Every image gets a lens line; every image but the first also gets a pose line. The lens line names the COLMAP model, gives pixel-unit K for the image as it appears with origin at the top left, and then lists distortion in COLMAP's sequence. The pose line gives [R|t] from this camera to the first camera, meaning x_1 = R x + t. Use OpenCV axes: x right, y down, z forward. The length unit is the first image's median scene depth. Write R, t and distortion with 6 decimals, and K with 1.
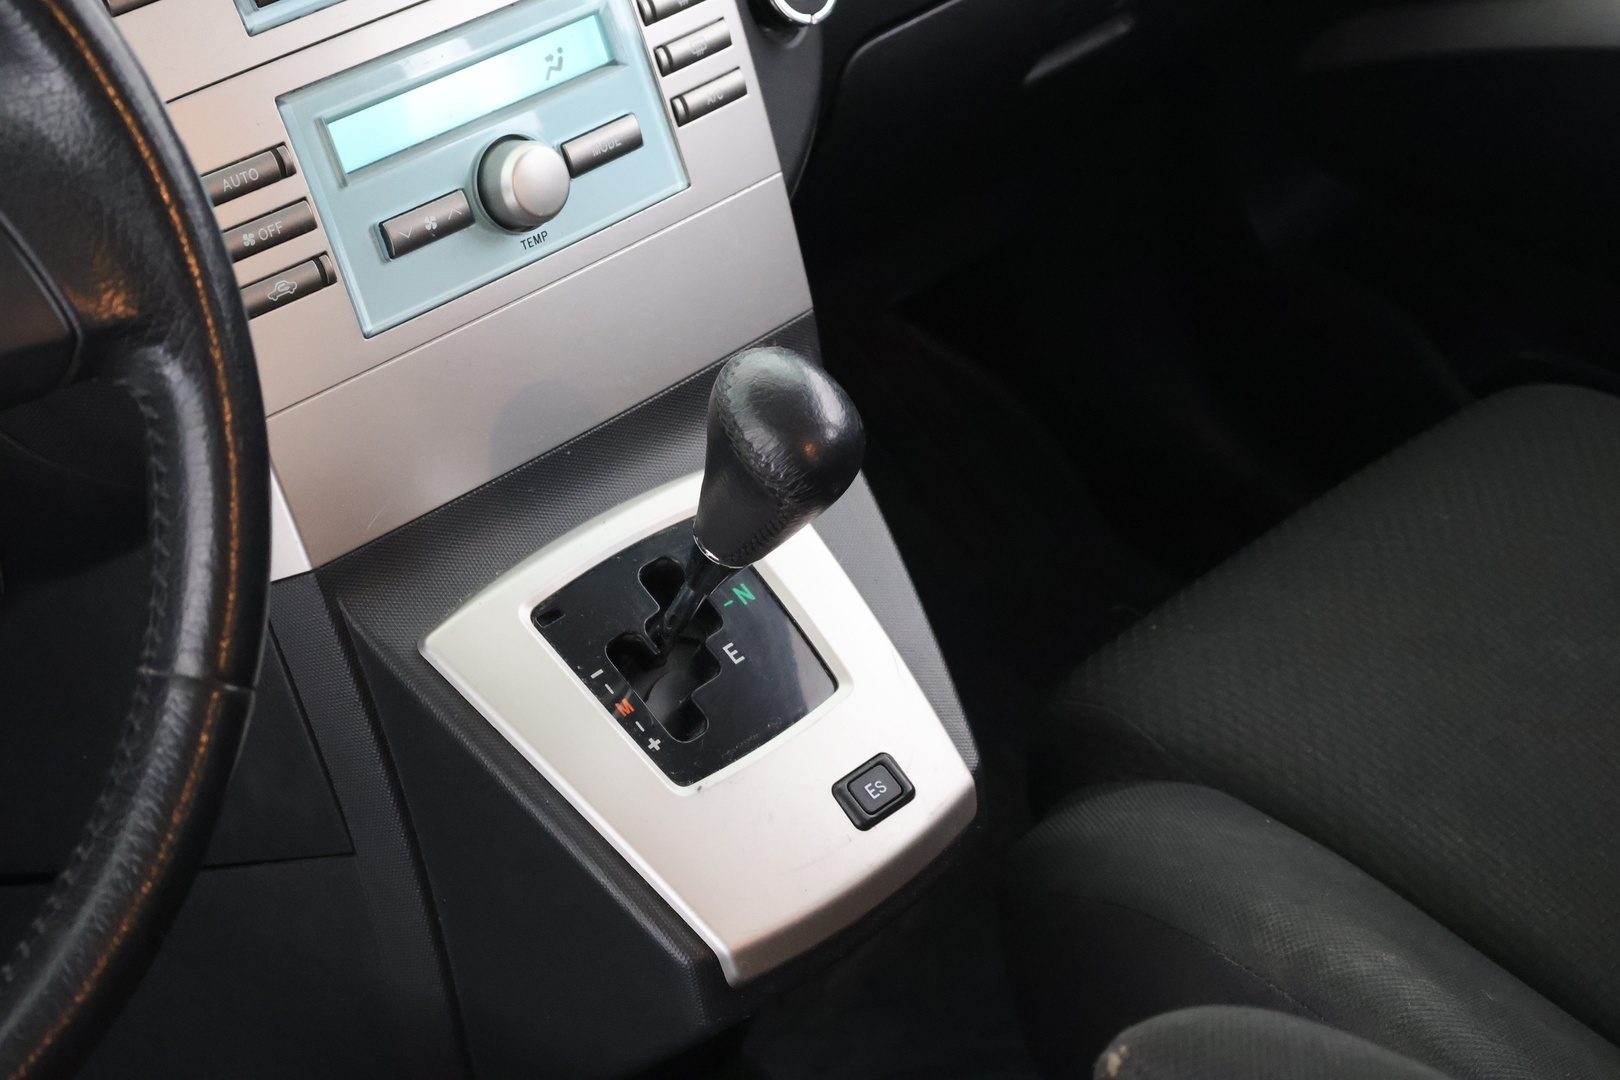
lens RADIAL K [[2824.2, 0, 808.9], [0, 2824.2, 543.1], [0, 0, 1]] dist [-0.014825, 0.000000]
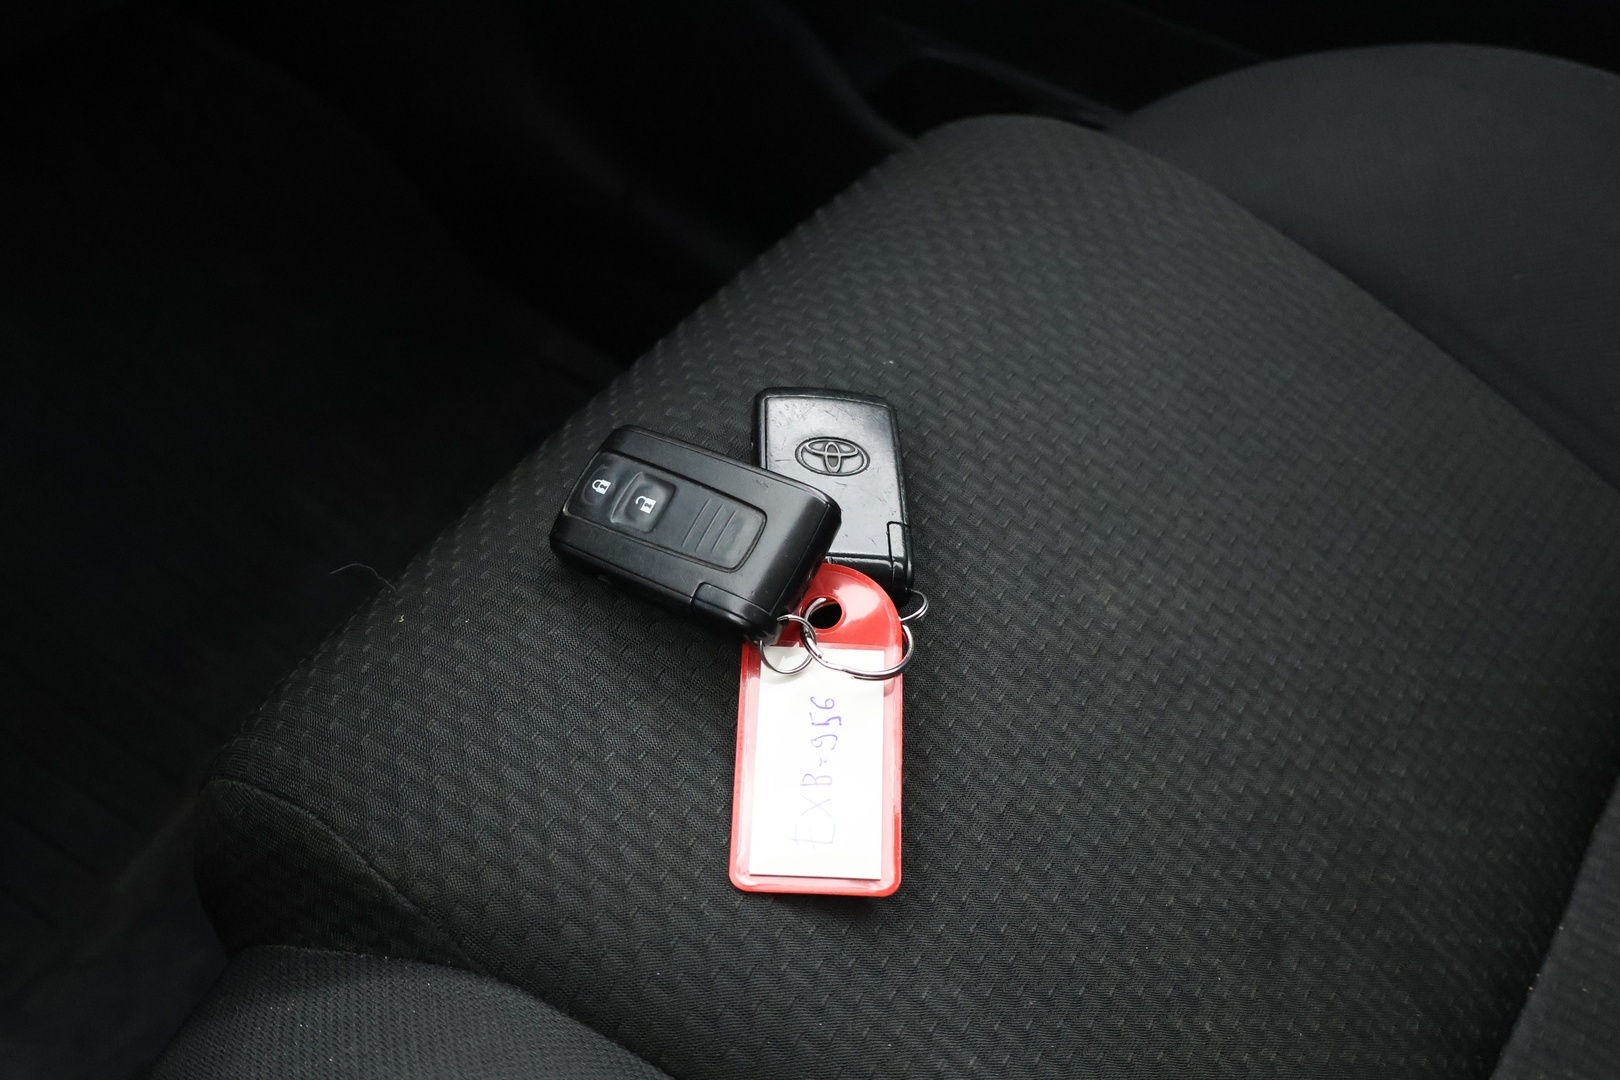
lens RADIAL K [[1820.7, 0, 816.4], [0, 1820.7, 538.0], [0, 0, 1]] dist [-0.008222, 0.000000]
pose [[0.971060, -0.084257, 0.223478, 0.128736], [0.033963, 0.974911, 0.219991, -0.065059], [-0.236407, -0.206035, 0.949559, 0.673630]]
